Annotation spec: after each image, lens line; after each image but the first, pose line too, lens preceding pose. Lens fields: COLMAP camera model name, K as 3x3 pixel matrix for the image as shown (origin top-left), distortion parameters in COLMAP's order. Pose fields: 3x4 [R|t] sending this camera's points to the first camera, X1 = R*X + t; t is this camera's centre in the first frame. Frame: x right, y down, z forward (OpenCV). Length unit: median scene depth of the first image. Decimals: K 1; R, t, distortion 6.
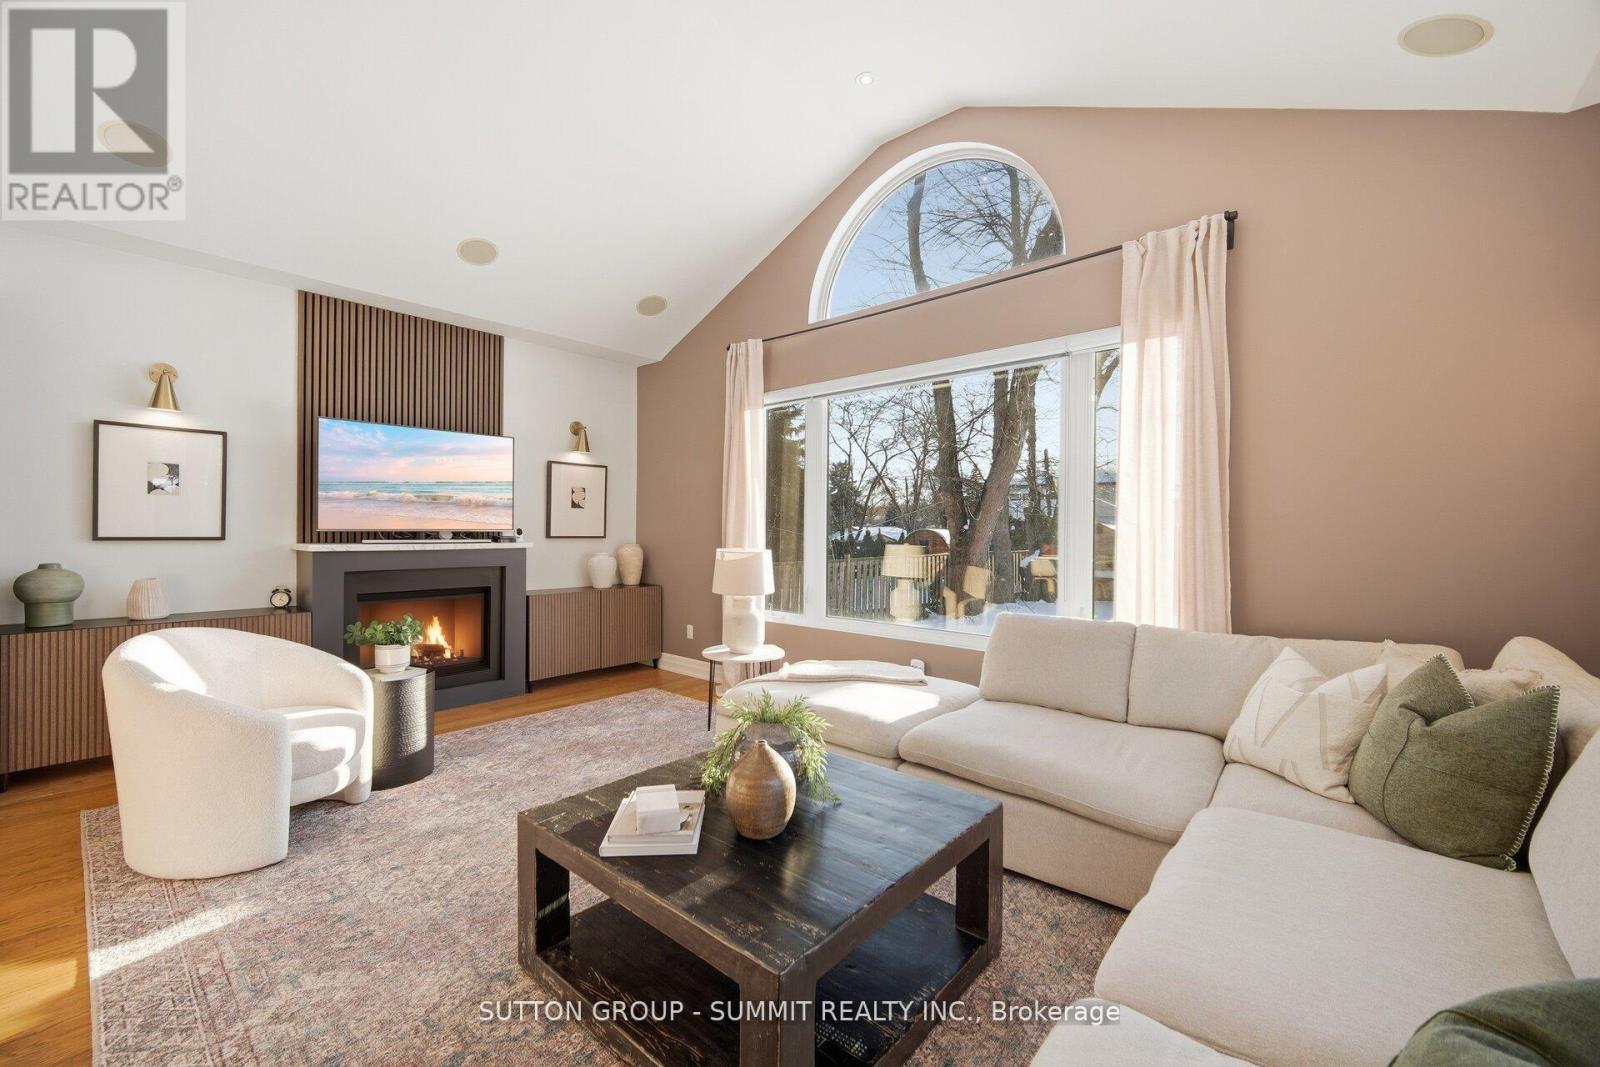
lens RADIAL K [[645.5, 0, 794.1], [0, 645.5, 529.9], [0, 0, 1]] dist [0.001898, 0.000423]
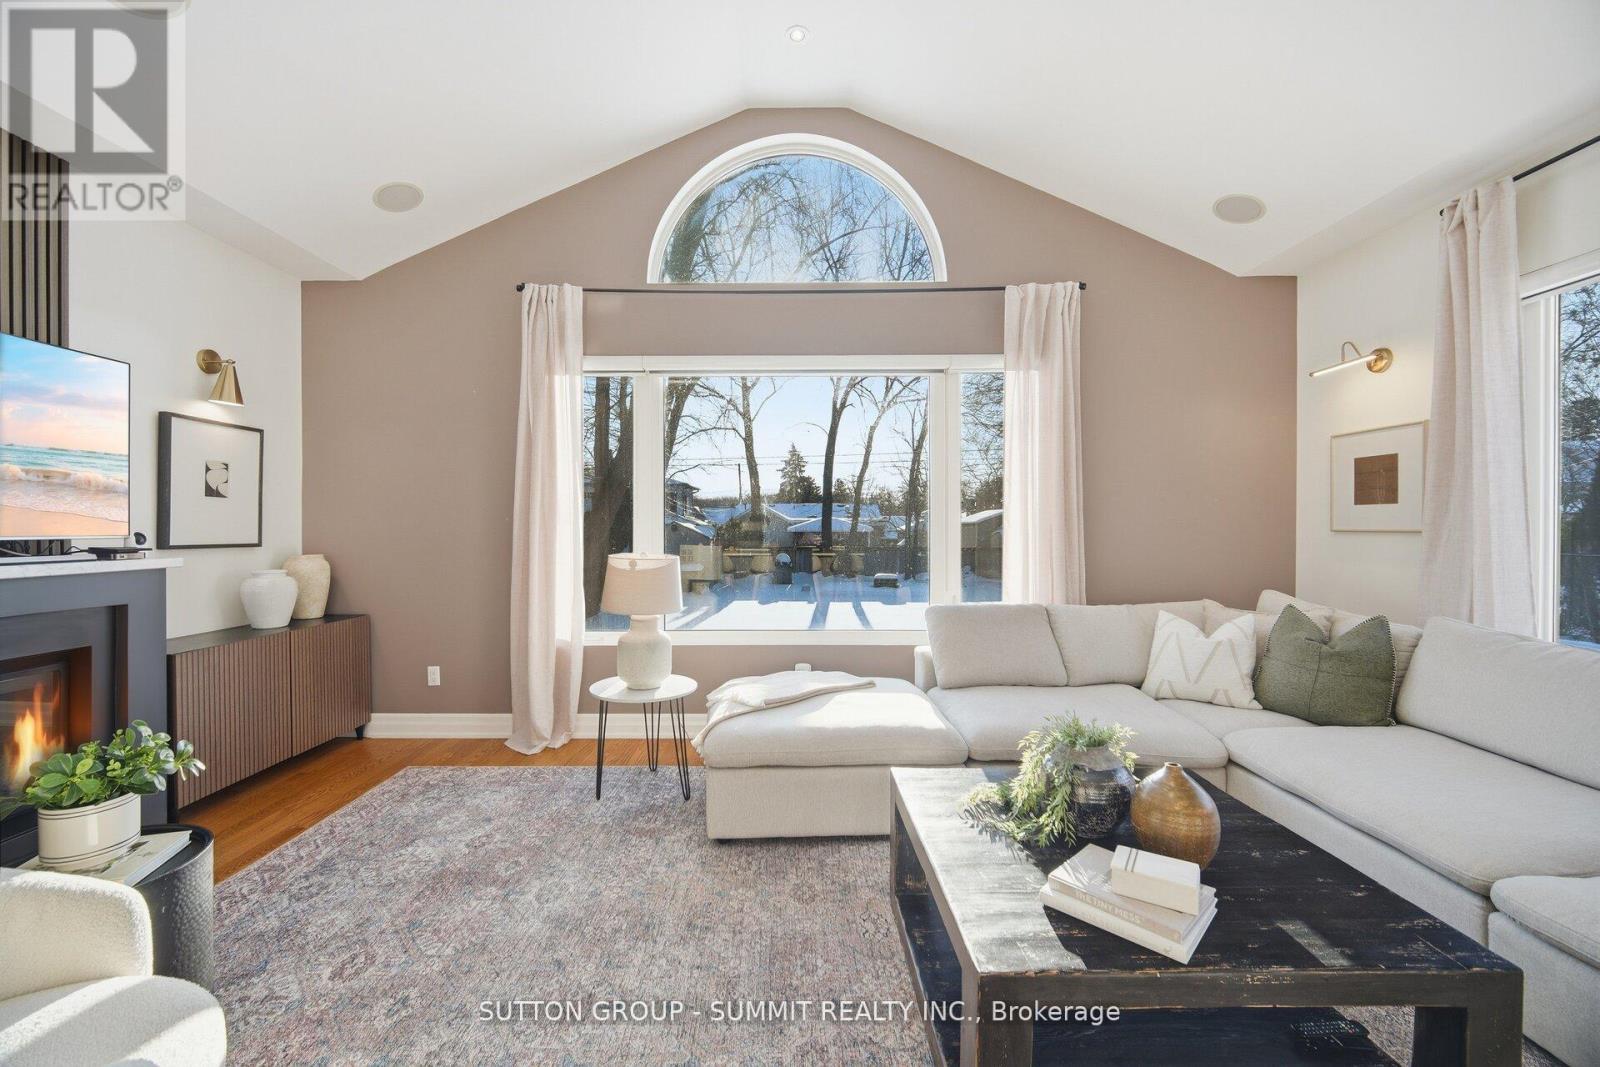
lens RADIAL K [[645.5, 0, 792.3], [0, 645.5, 530.7], [0, 0, 1]] dist [0.001898, 0.000423]
pose [[0.753410, -0.010076, 0.657474, -0.387864], [0.008236, 0.999949, 0.005887, -0.002467], [-0.657500, 0.000980, 0.753454, 0.247887]]
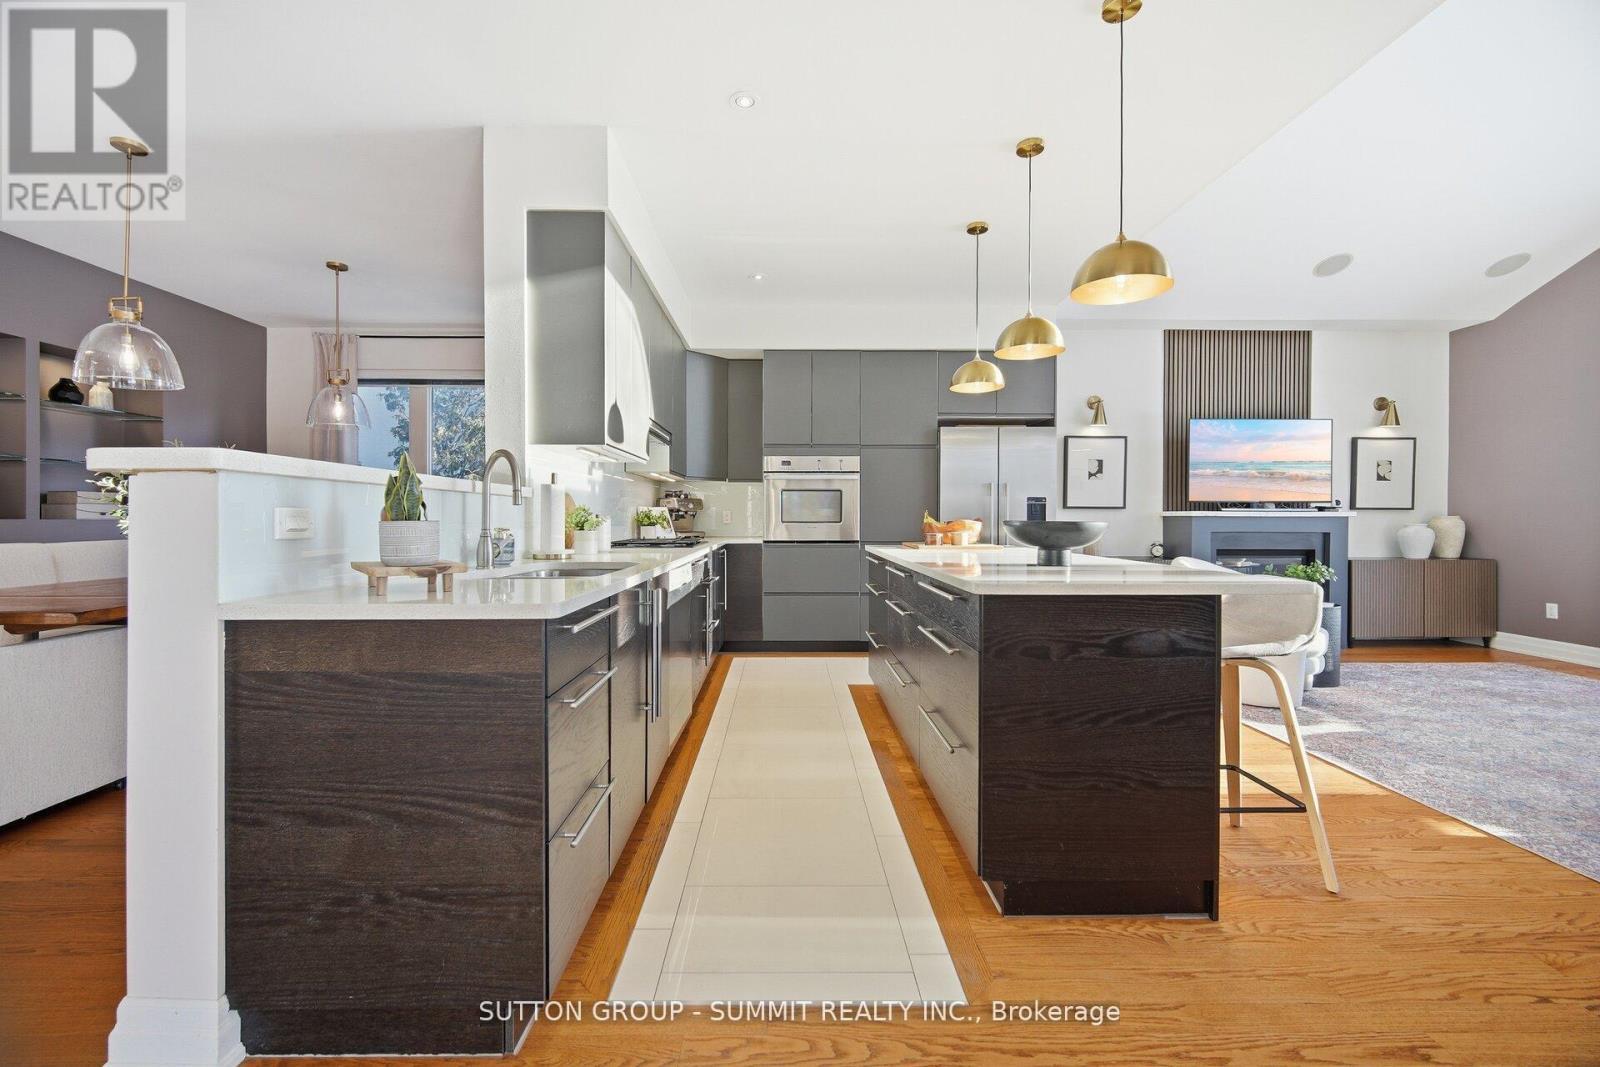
lens RADIAL K [[645.5, 0, 798.7], [0, 645.5, 524.8], [0, 0, 1]] dist [0.001898, 0.000423]
pose [[0.675857, 0.000758, -0.737032, -0.242719], [0.000173, 0.999999, 0.001187, 0.042033], [0.737033, -0.000930, 0.675856, -0.462943]]
